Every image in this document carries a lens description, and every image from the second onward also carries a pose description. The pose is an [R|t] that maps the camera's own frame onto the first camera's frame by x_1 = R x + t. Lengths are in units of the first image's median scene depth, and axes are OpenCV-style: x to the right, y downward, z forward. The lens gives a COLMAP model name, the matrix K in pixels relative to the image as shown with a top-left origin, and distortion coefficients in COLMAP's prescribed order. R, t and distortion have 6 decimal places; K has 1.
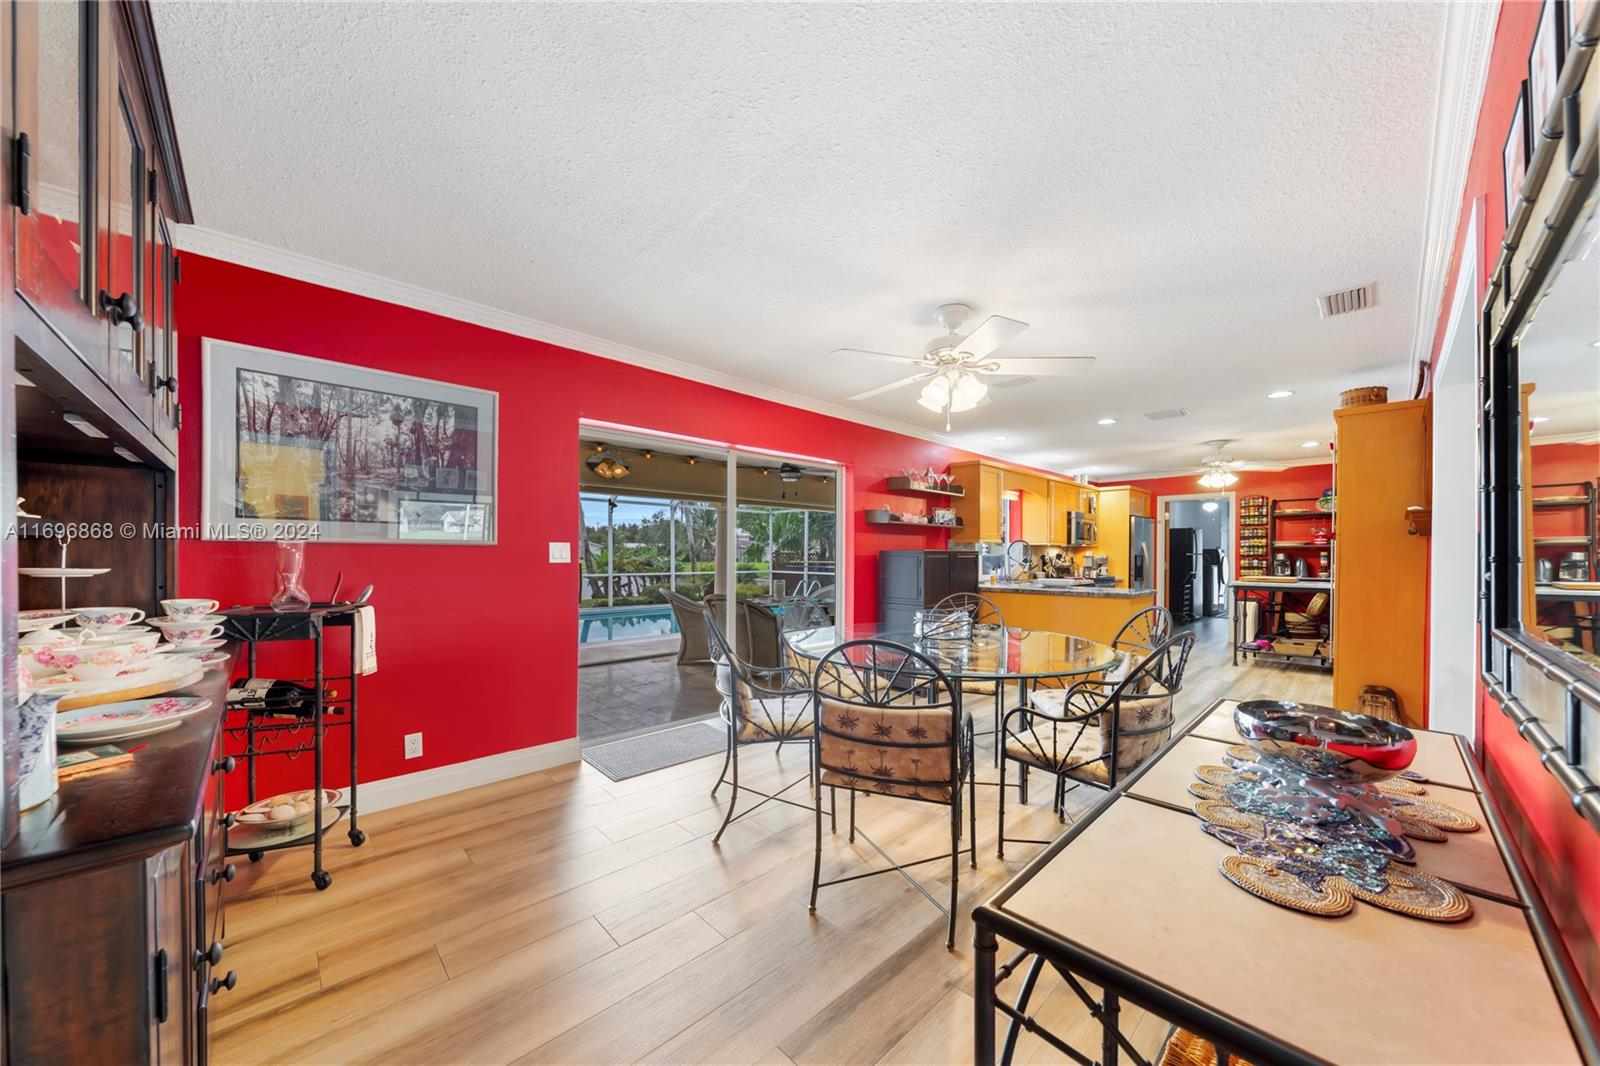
lens RADIAL K [[562.6, 0, 809.8], [0, 562.6, 556.6], [0, 0, 1]] dist [-0.000694, -0.000042]
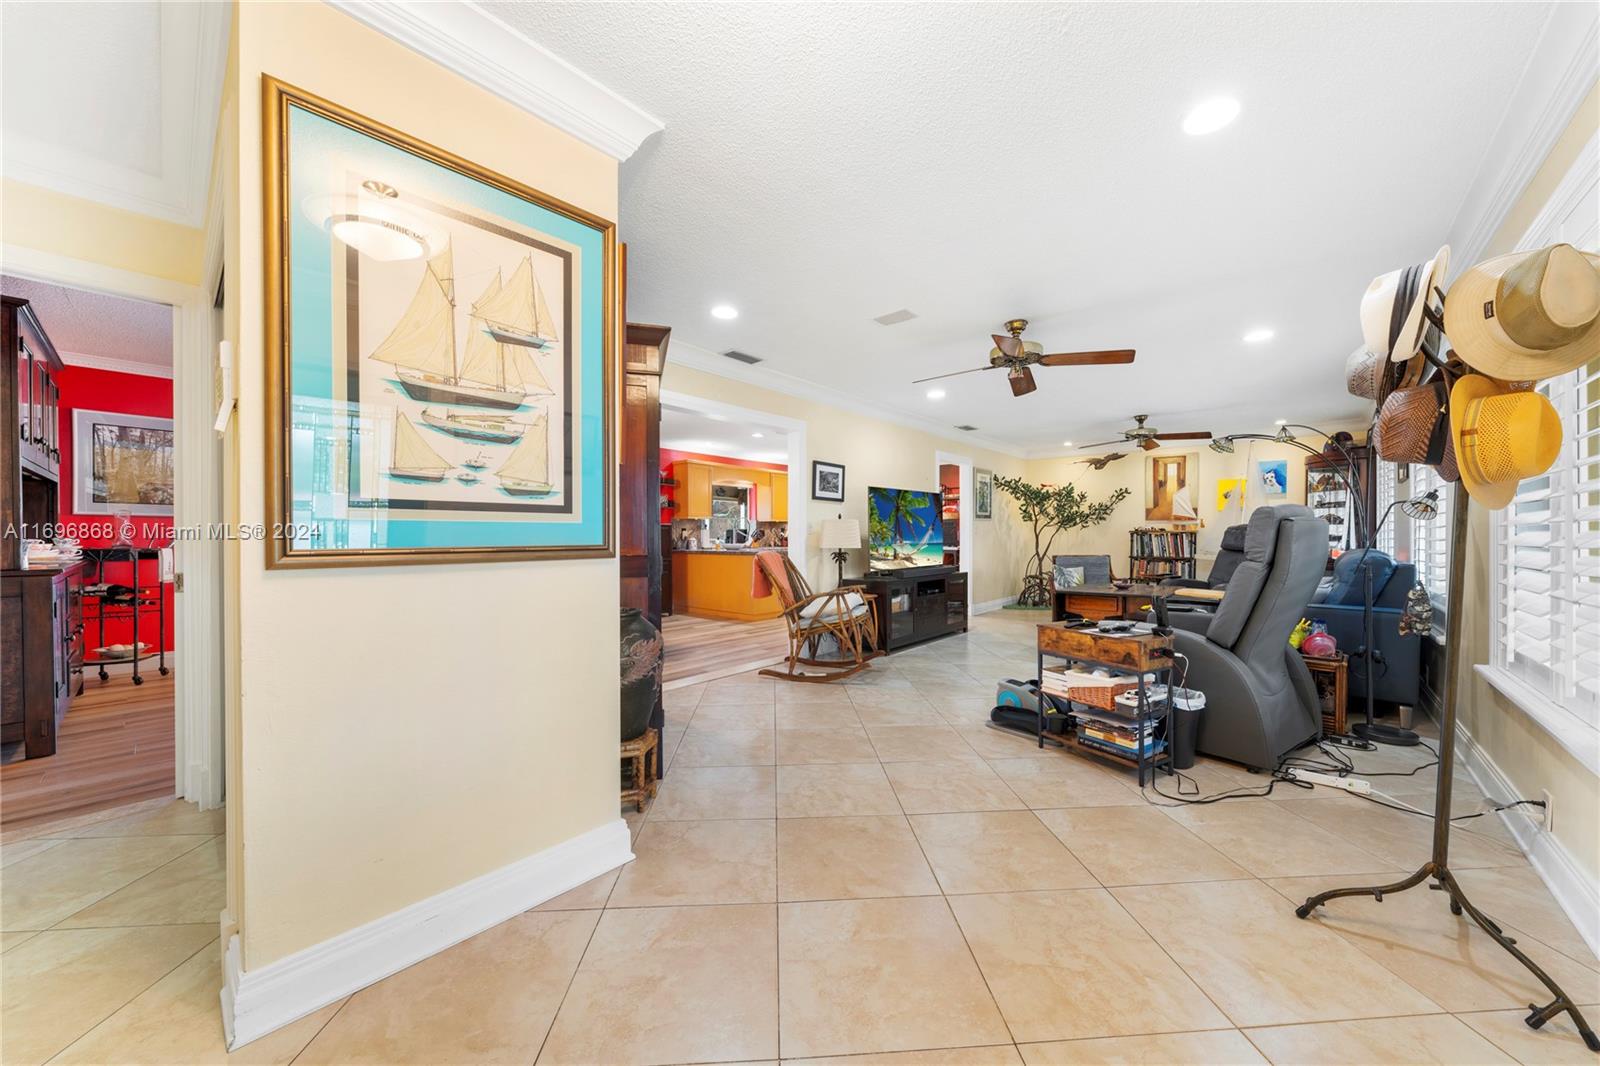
lens RADIAL K [[569.0, 0, 808.3], [0, 569.0, 539.1], [0, 0, 1]] dist [0.000747, -0.000014]
pose [[0.997035, -0.005720, 0.076743, 0.543613], [0.005705, 0.999984, 0.000412, 0.029892], [-0.076744, 0.000027, 0.997051, -0.484231]]
